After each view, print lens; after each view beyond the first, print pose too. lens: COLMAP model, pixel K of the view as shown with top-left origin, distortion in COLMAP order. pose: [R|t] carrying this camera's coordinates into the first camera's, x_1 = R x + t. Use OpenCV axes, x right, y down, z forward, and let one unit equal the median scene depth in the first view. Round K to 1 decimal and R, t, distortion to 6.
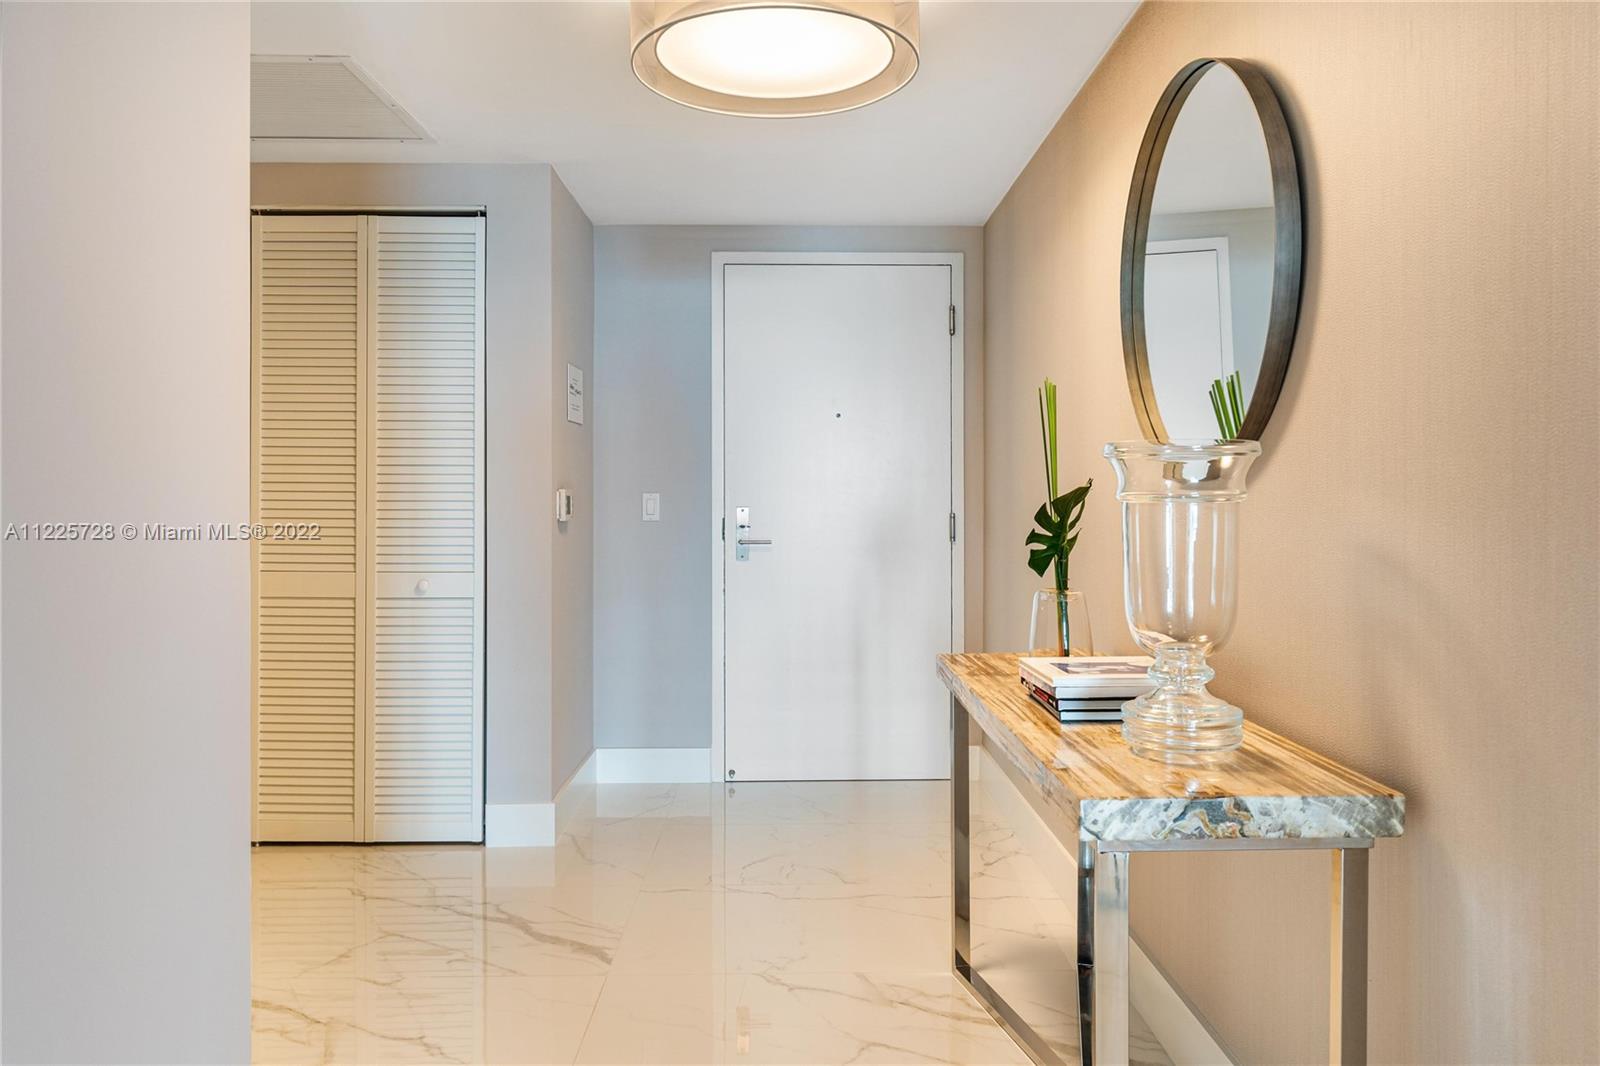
lens RADIAL K [[1088.2, 0, 796.4], [0, 1088.2, 495.1], [0, 0, 1]] dist [-0.001482, 0.000420]
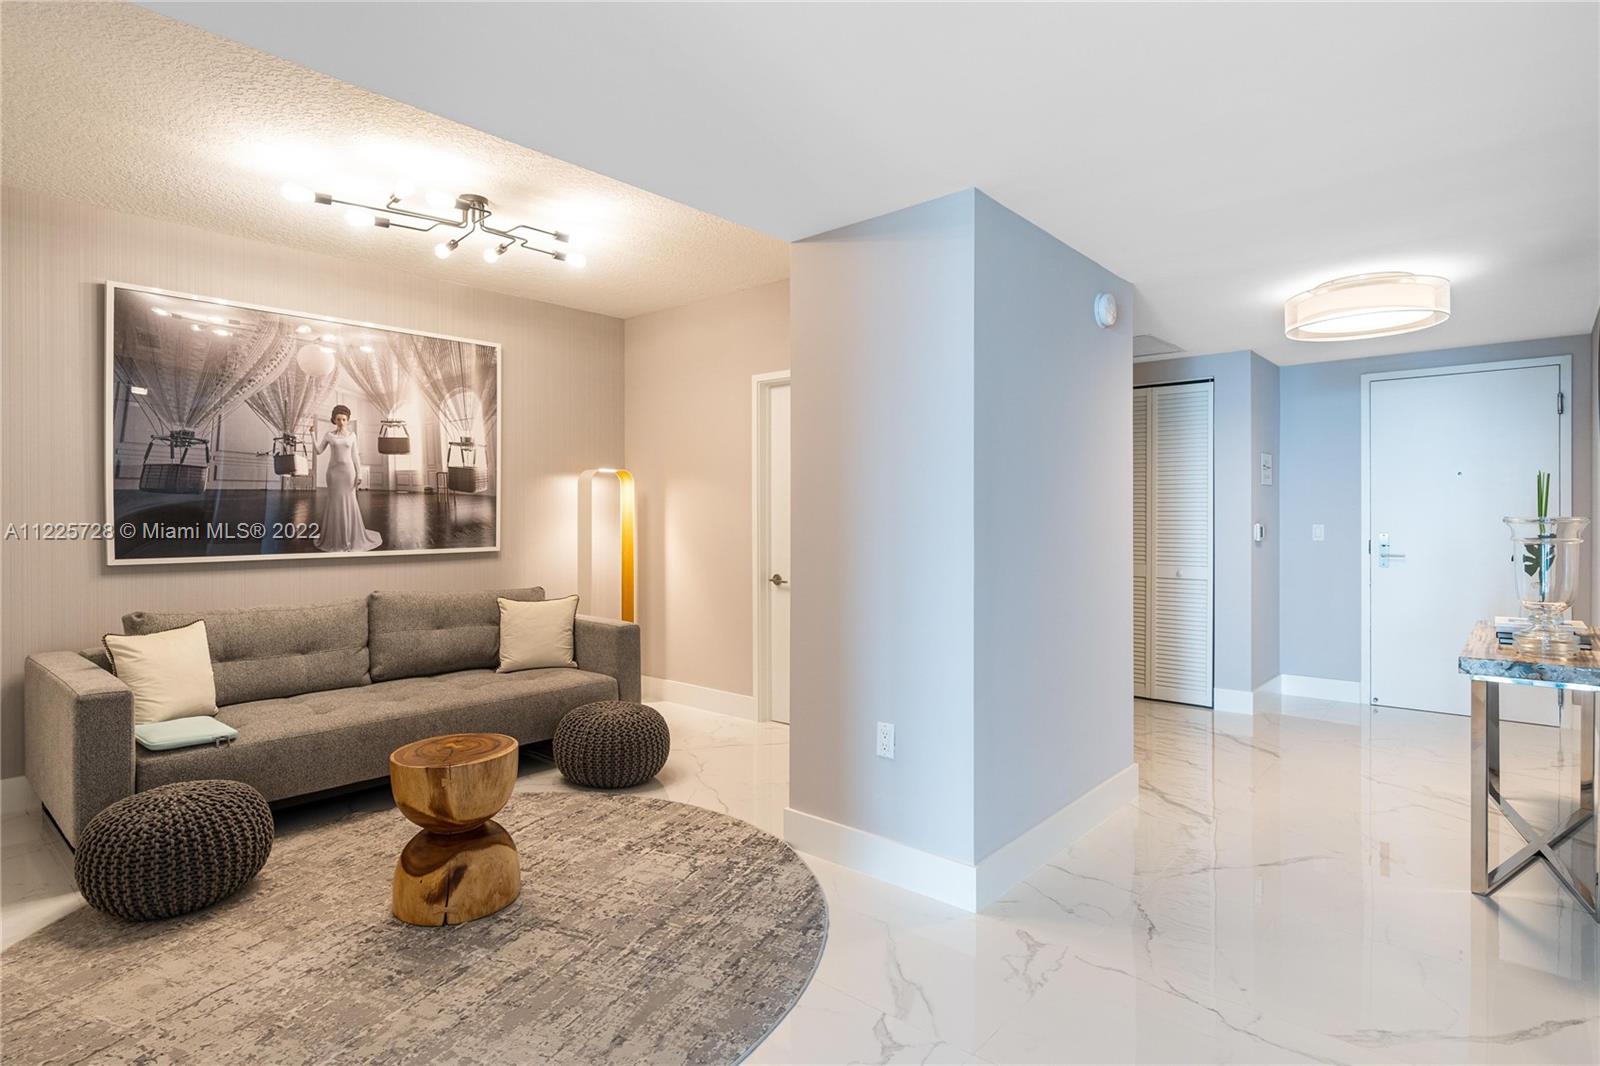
lens RADIAL K [[855.5, 0, 824.3], [0, 855.5, 506.1], [0, 0, 1]] dist [-0.006805, 0.002847]
pose [[0.765643, -0.003951, -0.643254, 0.131723], [0.000903, 0.999987, -0.005067, -0.024258], [0.643265, 0.003299, 0.765636, -0.496786]]
